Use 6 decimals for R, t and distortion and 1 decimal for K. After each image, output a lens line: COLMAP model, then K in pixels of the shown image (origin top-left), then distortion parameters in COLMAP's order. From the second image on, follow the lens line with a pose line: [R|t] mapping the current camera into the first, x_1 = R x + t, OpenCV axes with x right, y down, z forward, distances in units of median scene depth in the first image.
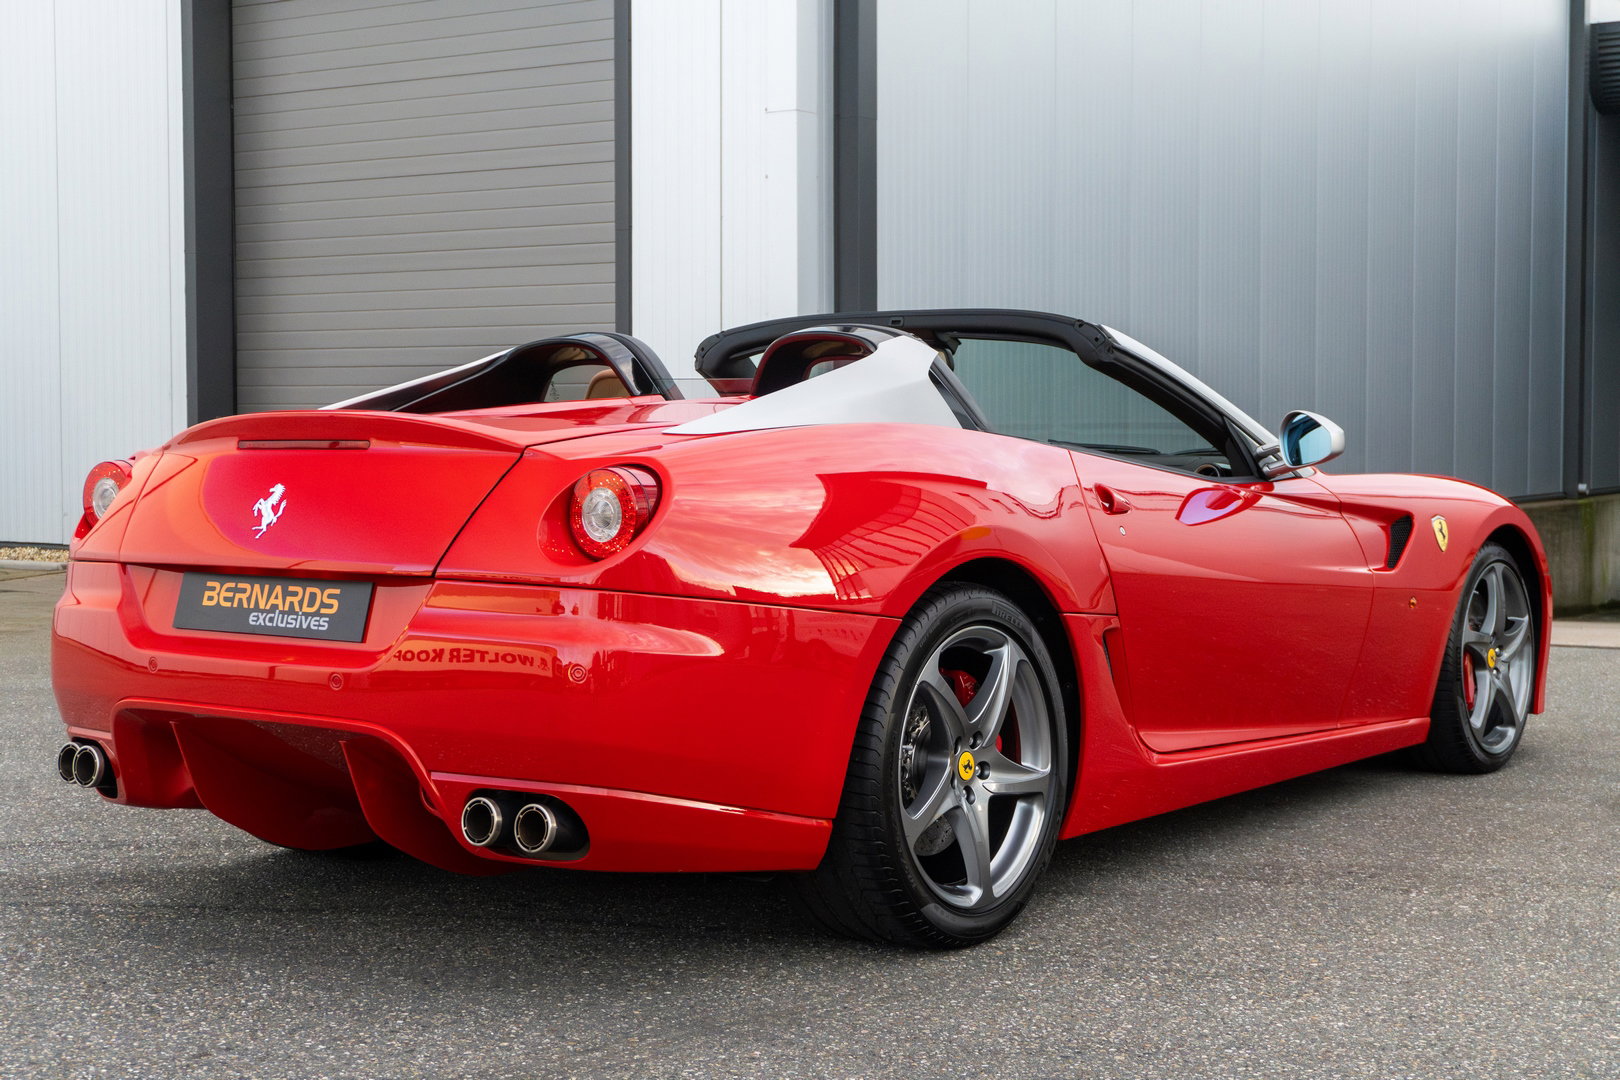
lens RADIAL K [[2421.5, 0, 790.2], [0, 2421.5, 490.9], [0, 0, 1]] dist [0.029172, 0.000000]
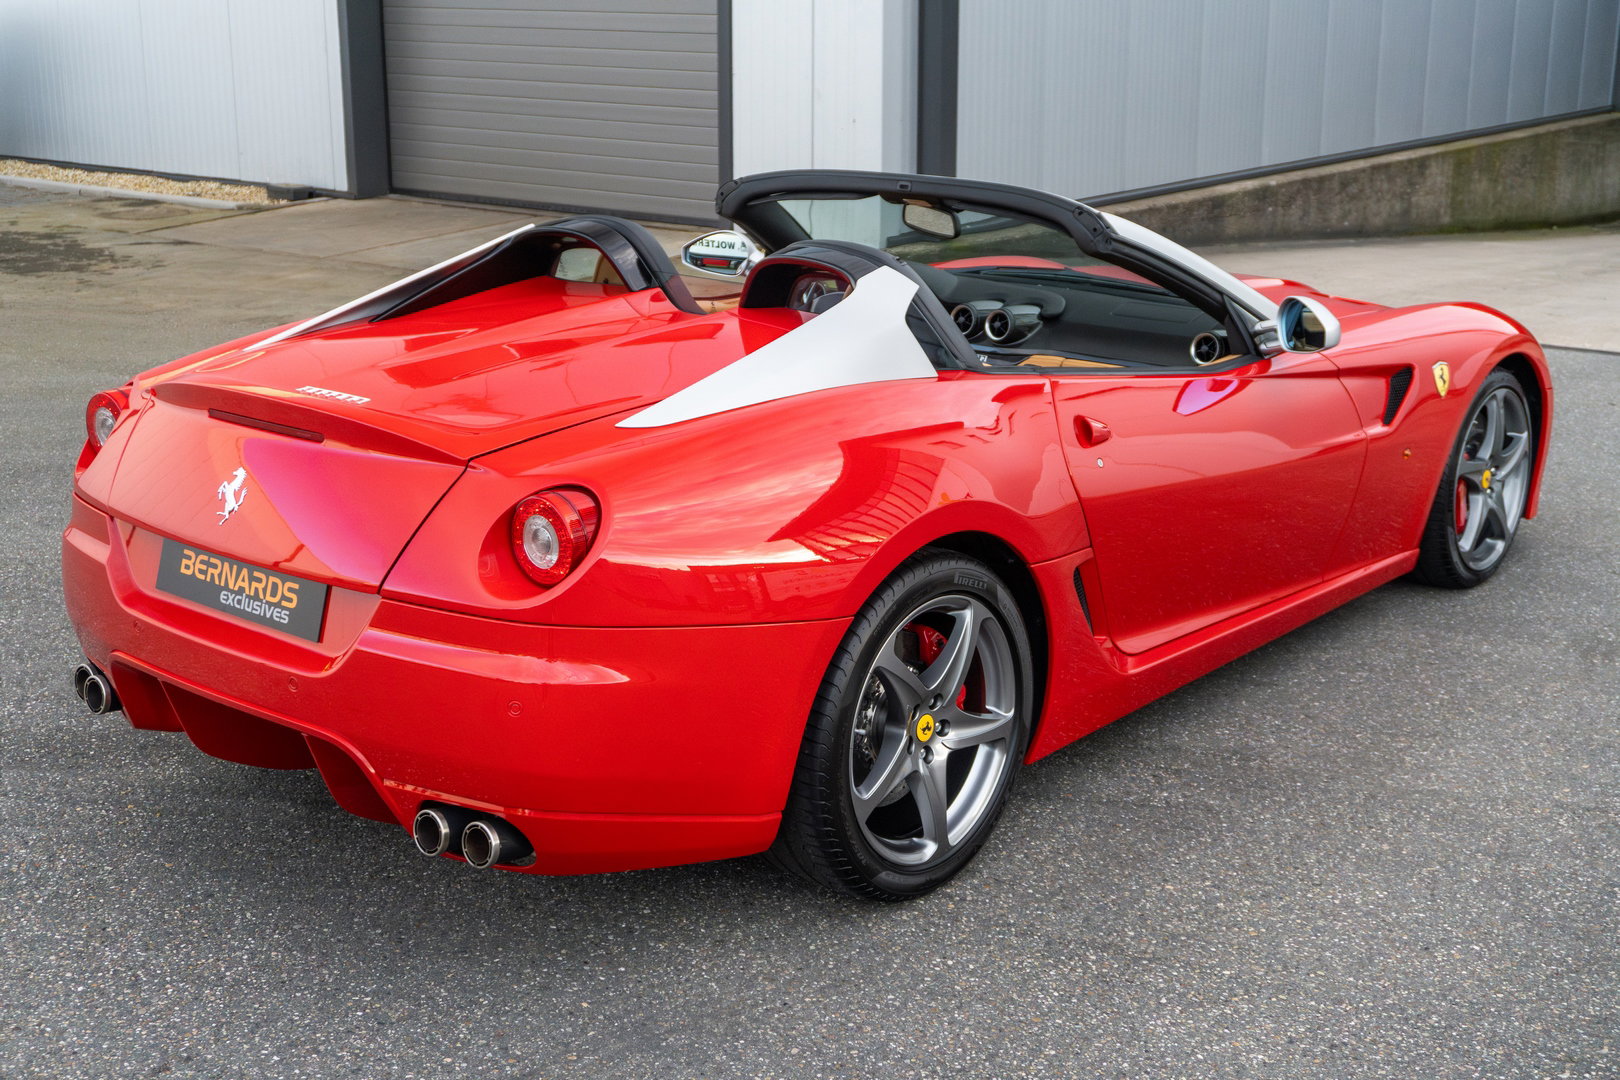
lens RADIAL K [[2074.0, 0, 796.4], [0, 2074.0, 499.8], [0, 0, 1]] dist [0.023753, 0.000000]
pose [[0.997971, 0.016306, -0.061554, 0.072784], [-0.002271, 0.975155, 0.221511, -0.180157], [0.063637, -0.220922, 0.973213, 0.166782]]
